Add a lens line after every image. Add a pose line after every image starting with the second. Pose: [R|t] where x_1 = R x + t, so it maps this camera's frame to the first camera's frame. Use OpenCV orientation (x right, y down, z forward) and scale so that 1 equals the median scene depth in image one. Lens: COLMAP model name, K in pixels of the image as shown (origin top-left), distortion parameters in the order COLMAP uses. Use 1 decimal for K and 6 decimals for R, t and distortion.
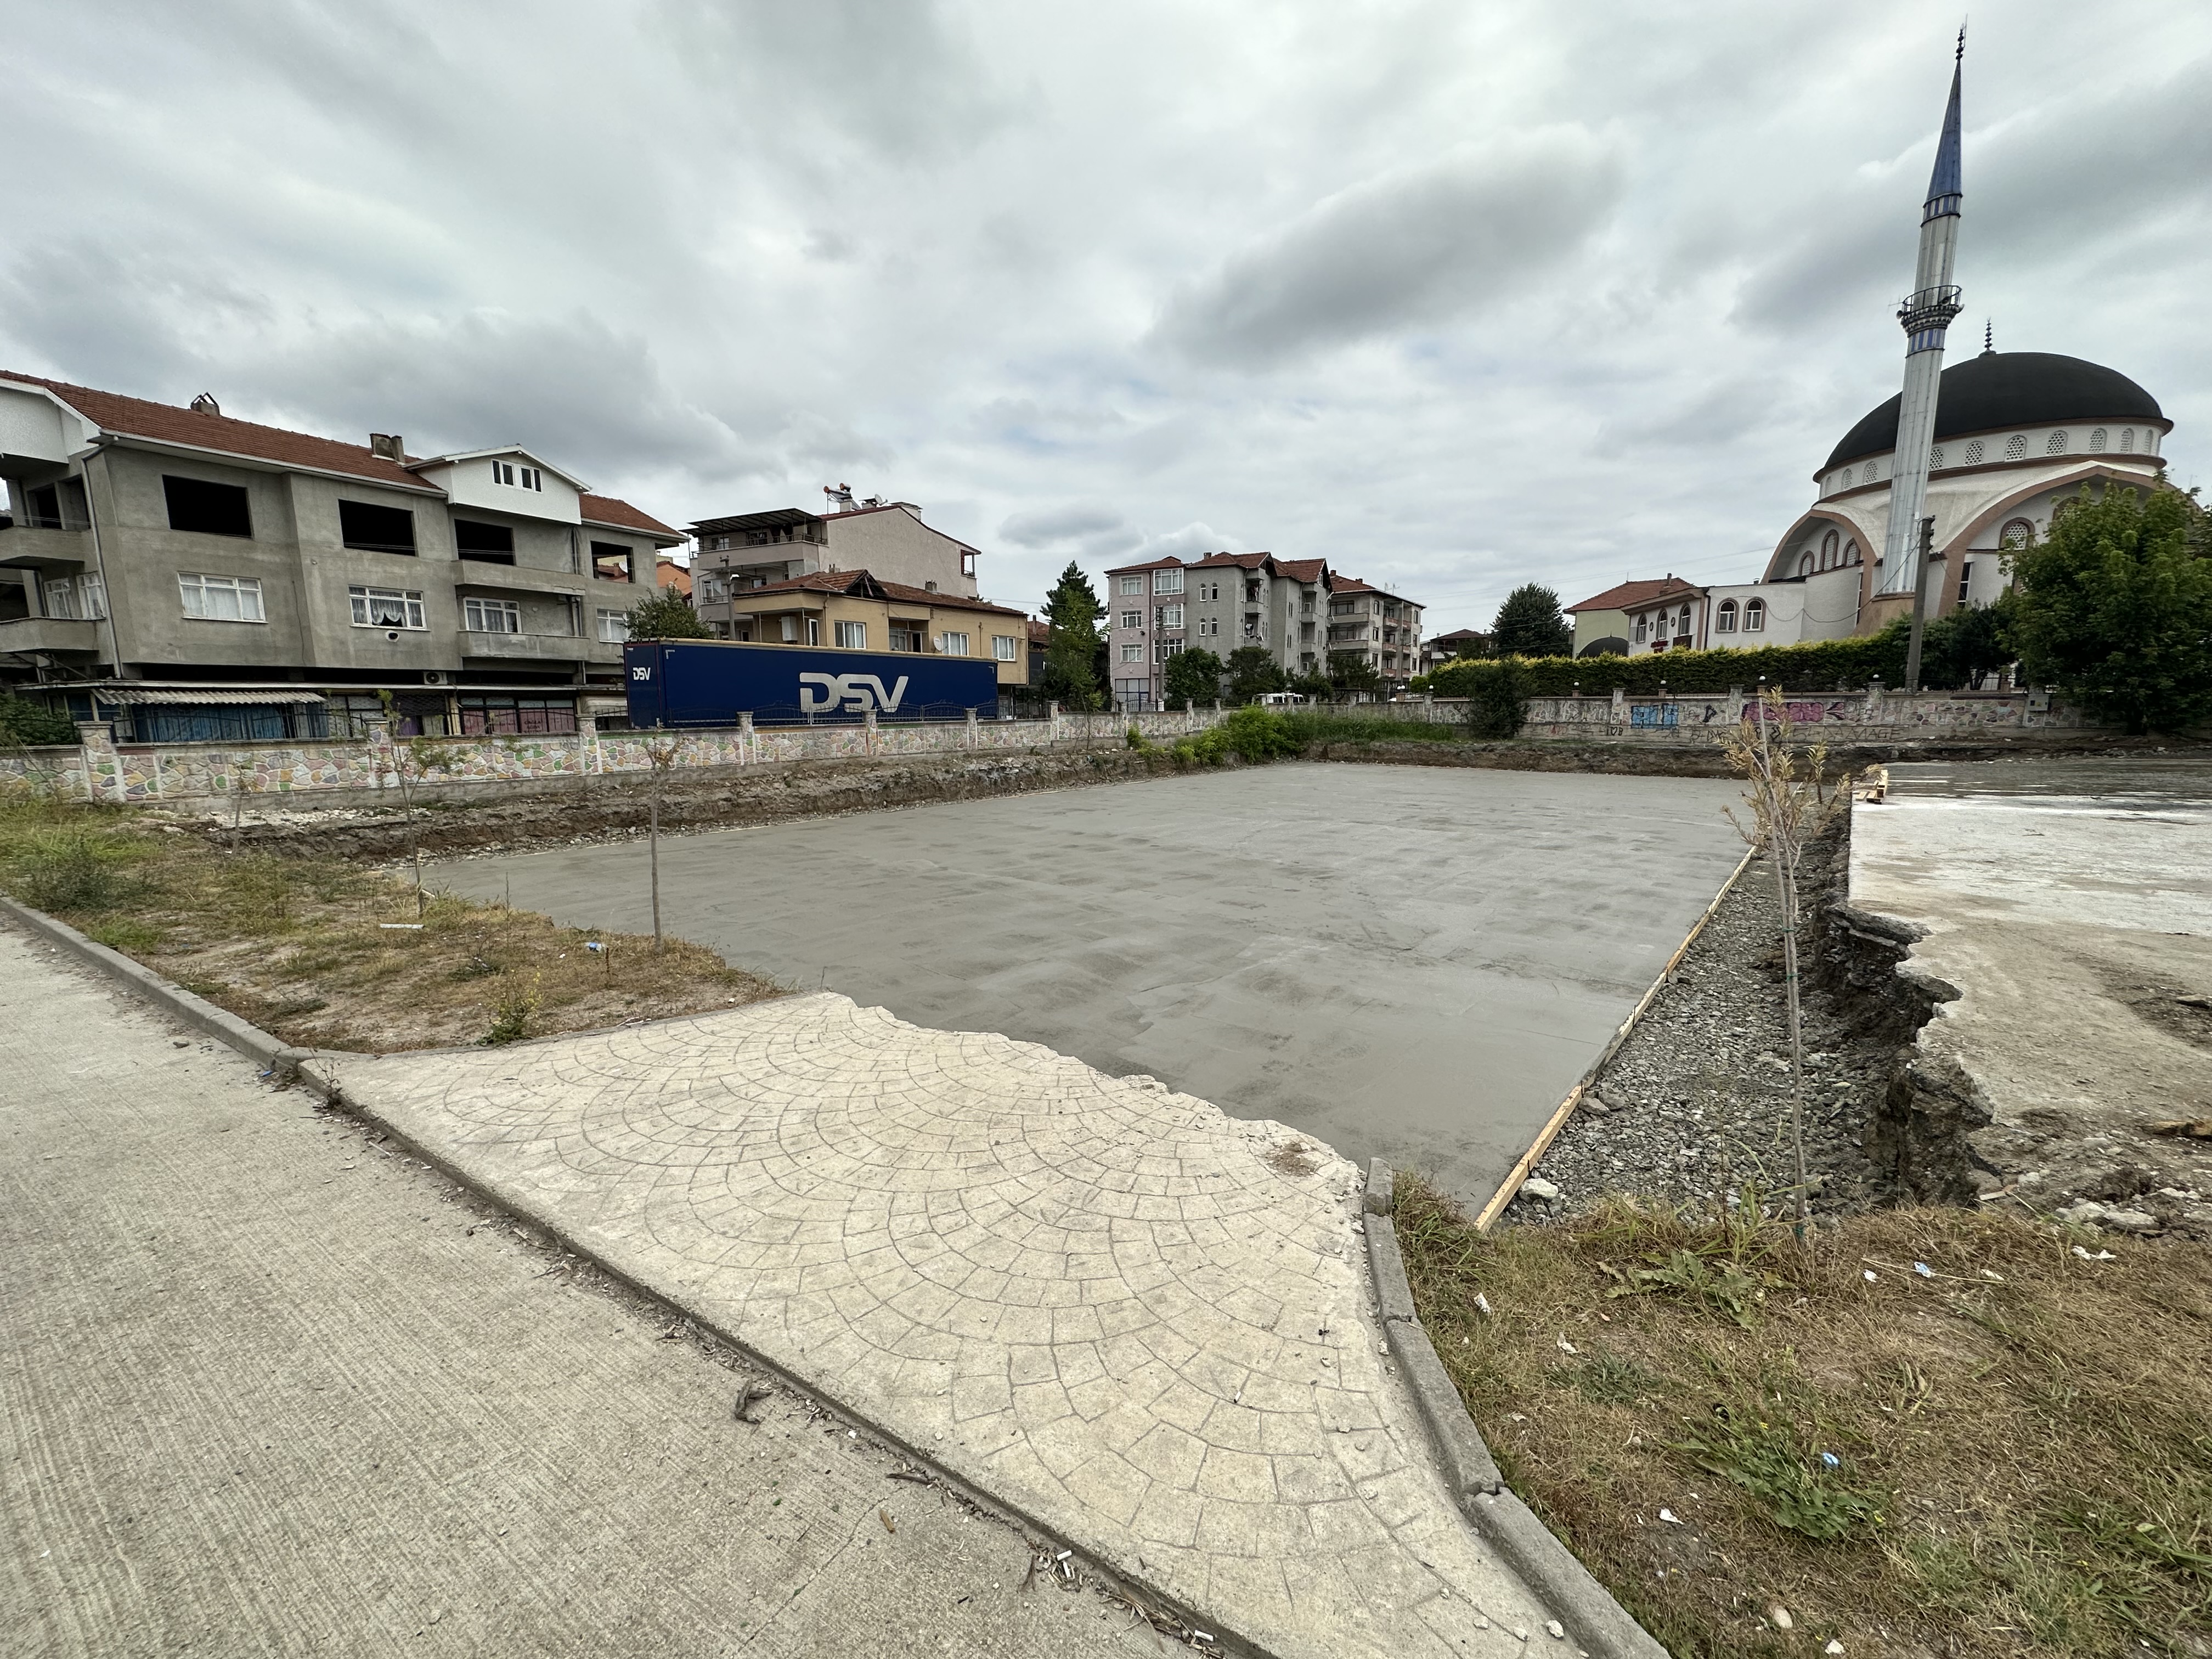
lens RADIAL K [[885.9, 0, 1112.0], [0, 885.9, 835.9], [0, 0, 1]] dist [-0.000998, 0.000017]
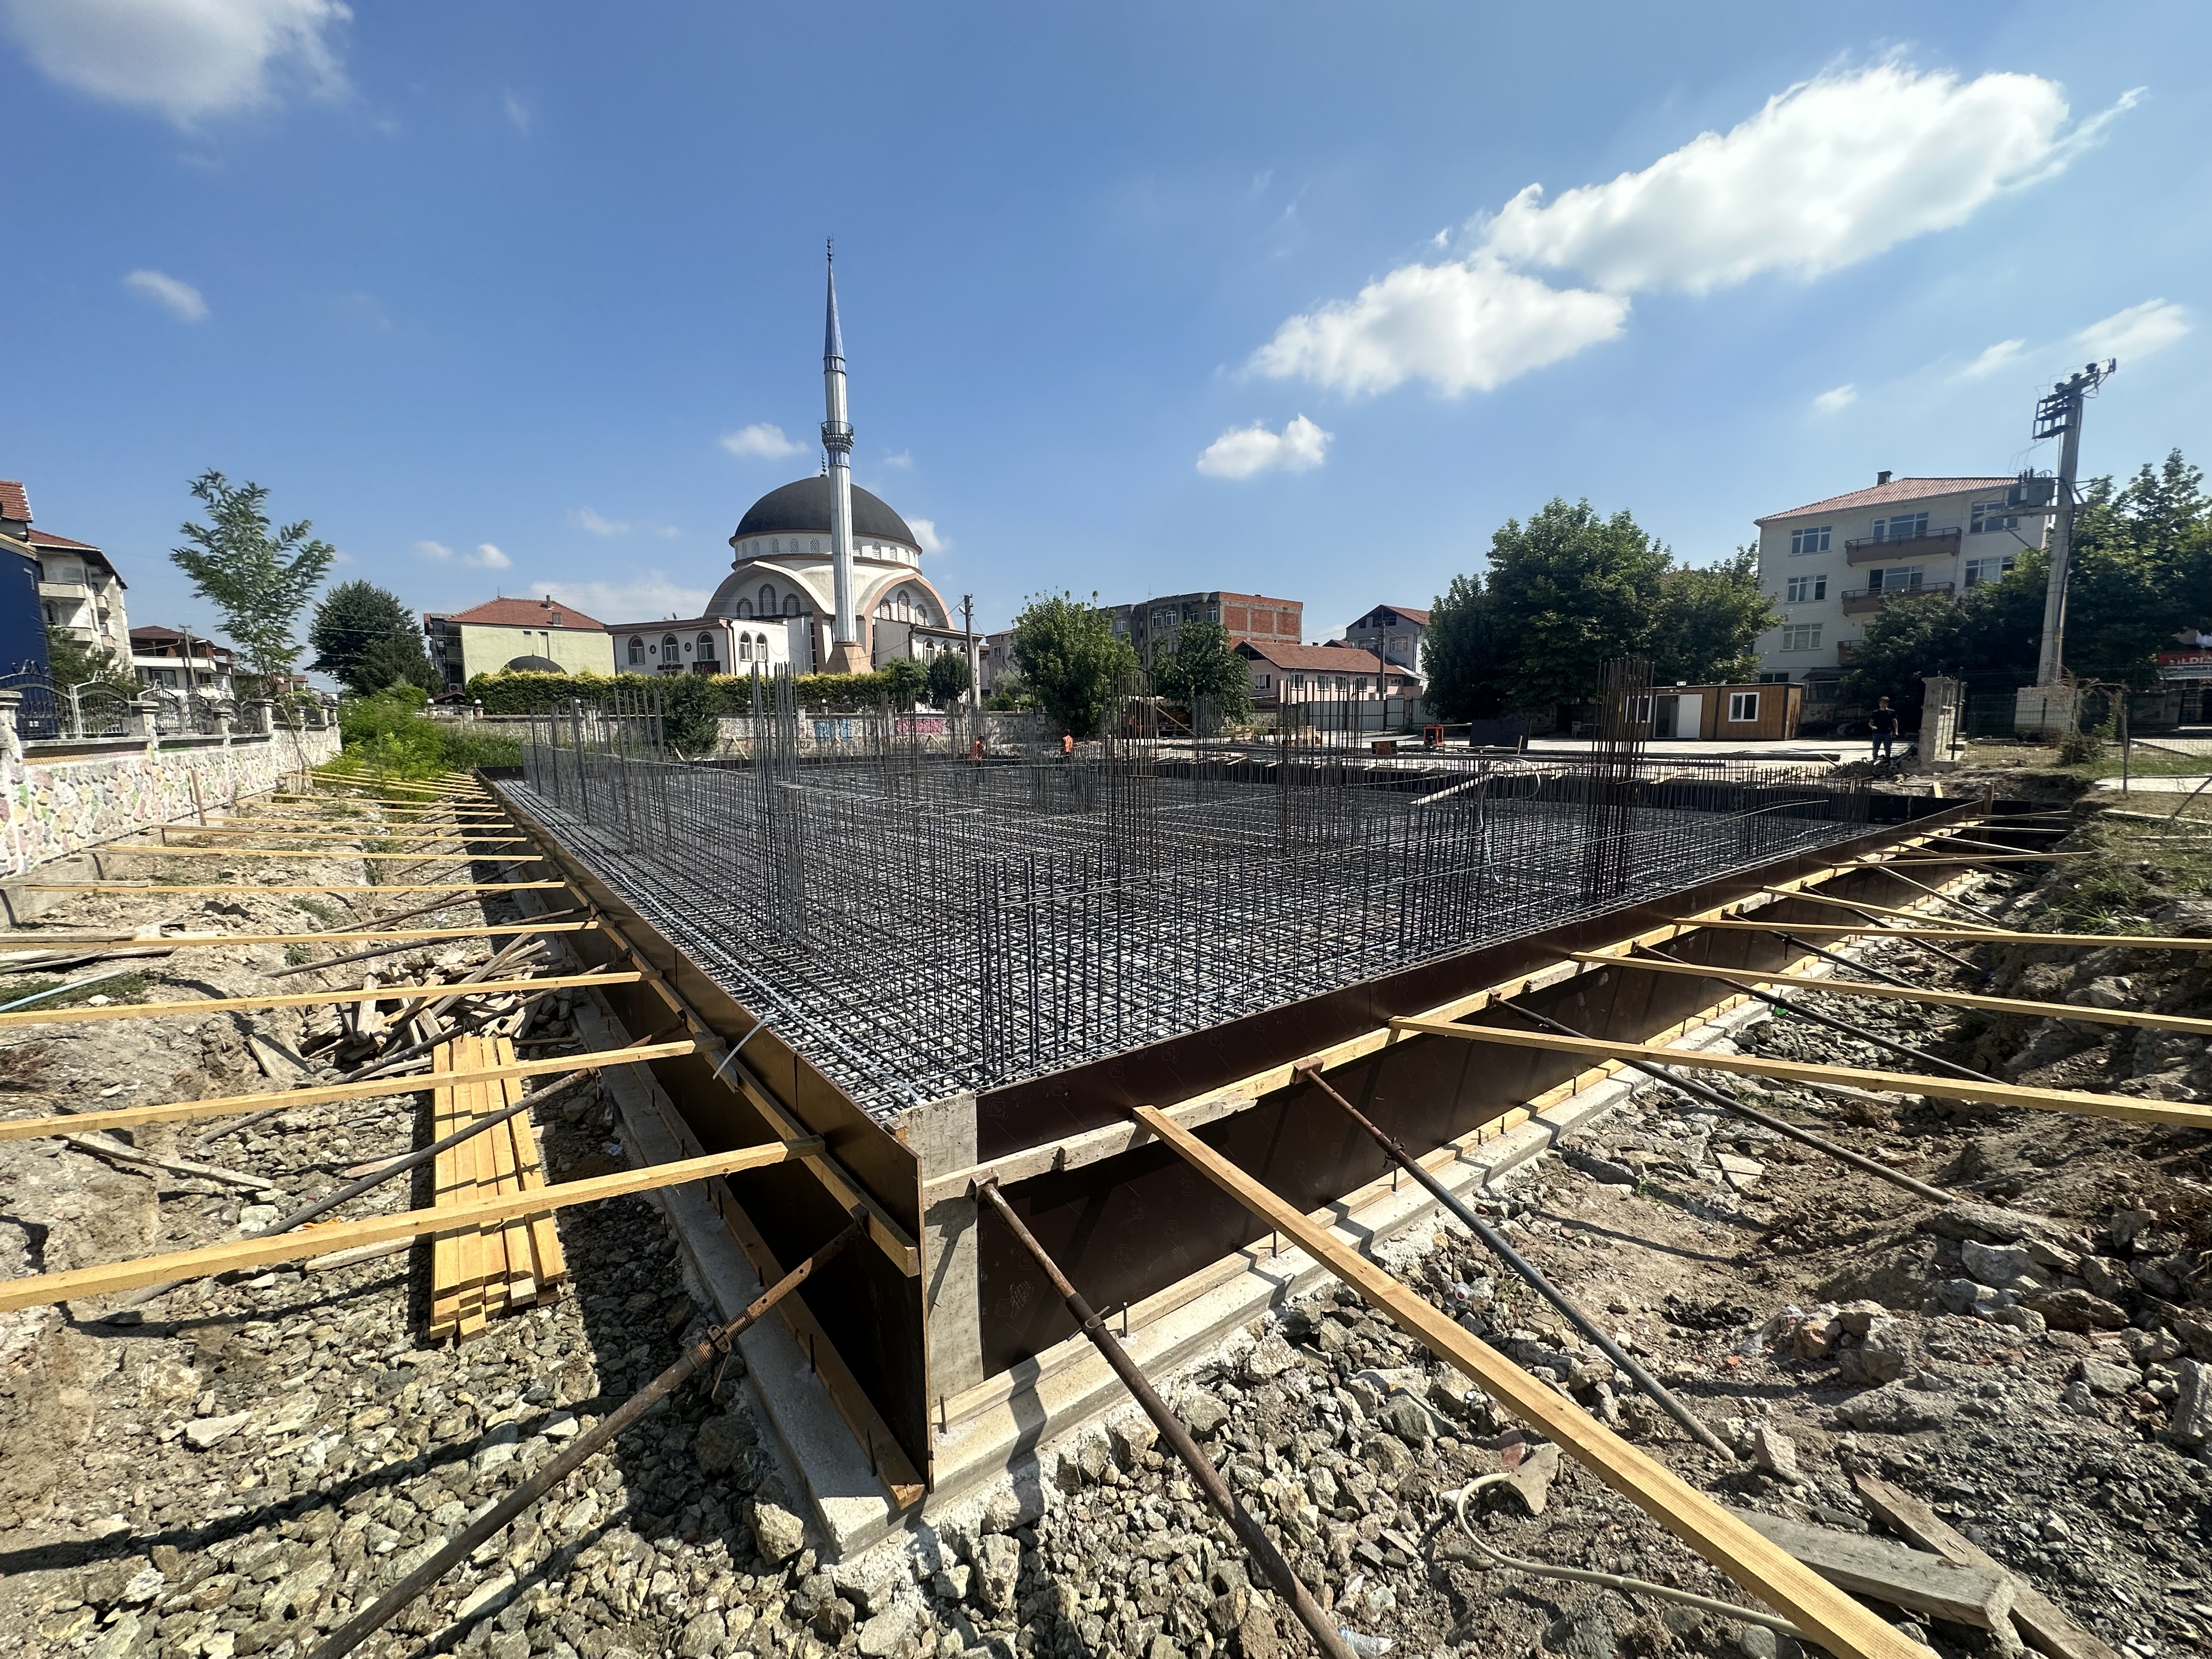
lens RADIAL K [[885.9, 0, 1109.8], [0, 885.9, 833.3], [0, 0, 1]] dist [-0.000998, 0.000017]
pose [[0.209839, -0.113292, 0.971150, -0.414366], [0.150067, 0.985227, 0.082509, -0.041832], [-0.966151, 0.128424, 0.223740, 0.386721]]
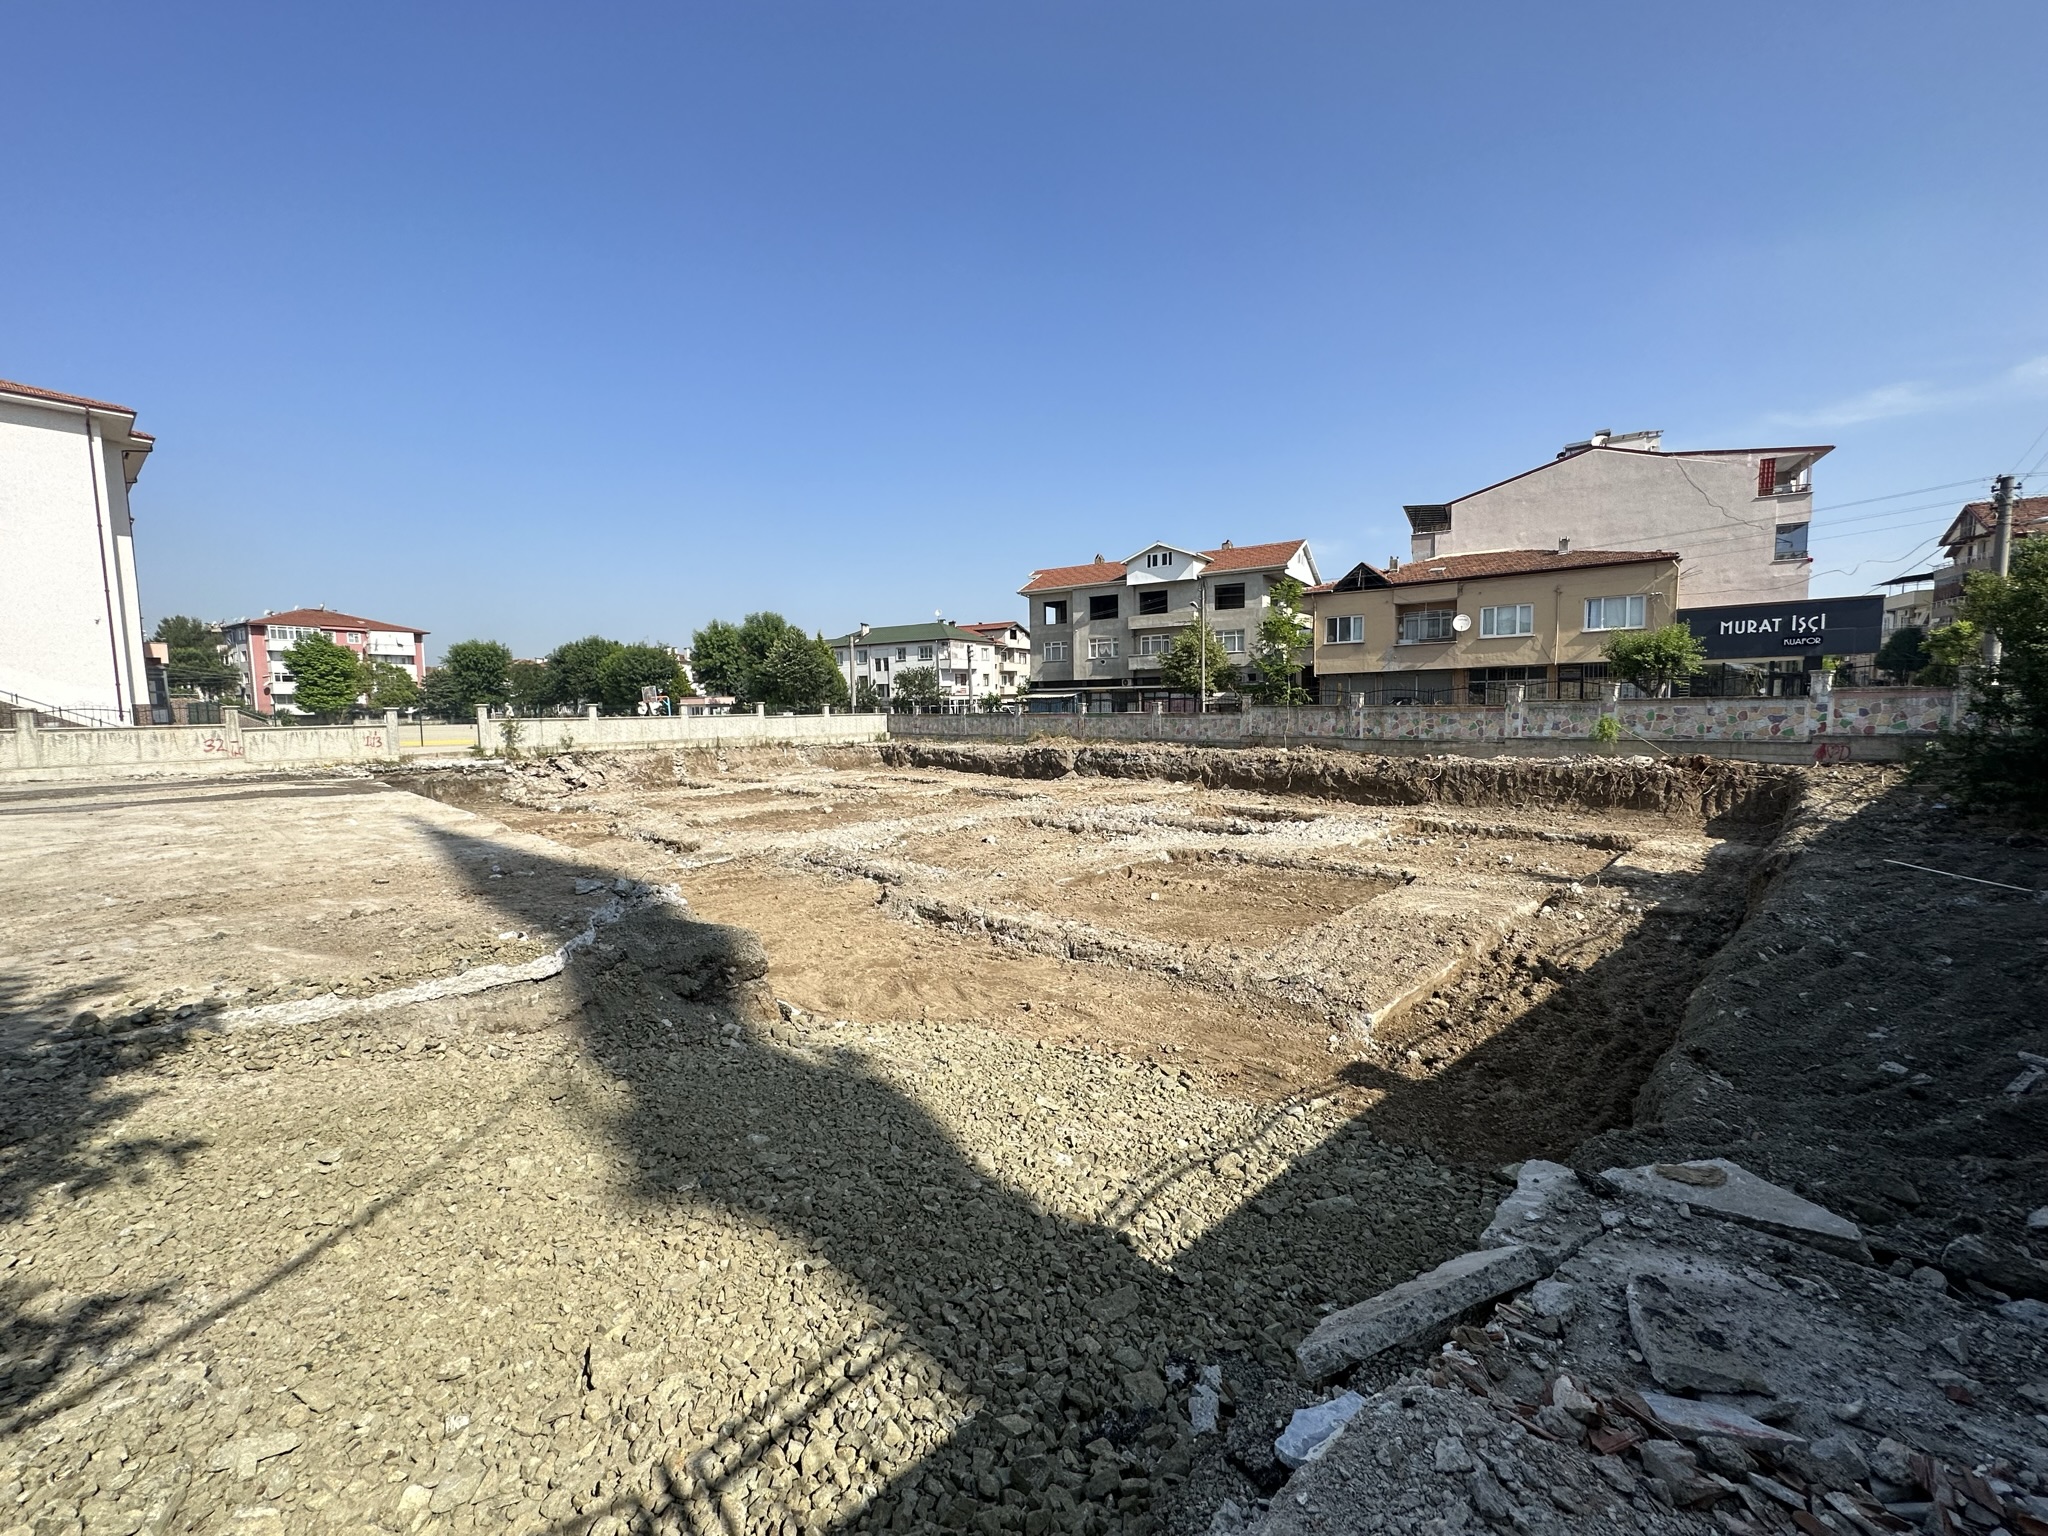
lens RADIAL K [[820.2, 0, 1027.9], [0, 820.2, 761.6], [0, 0, 1]] dist [-0.000998, 0.000017]
pose [[-0.088035, 0.081338, -0.992791, 0.733745], [-0.130733, 0.987096, 0.092464, -0.116503], [0.987501, 0.137931, -0.076265, 0.751314]]
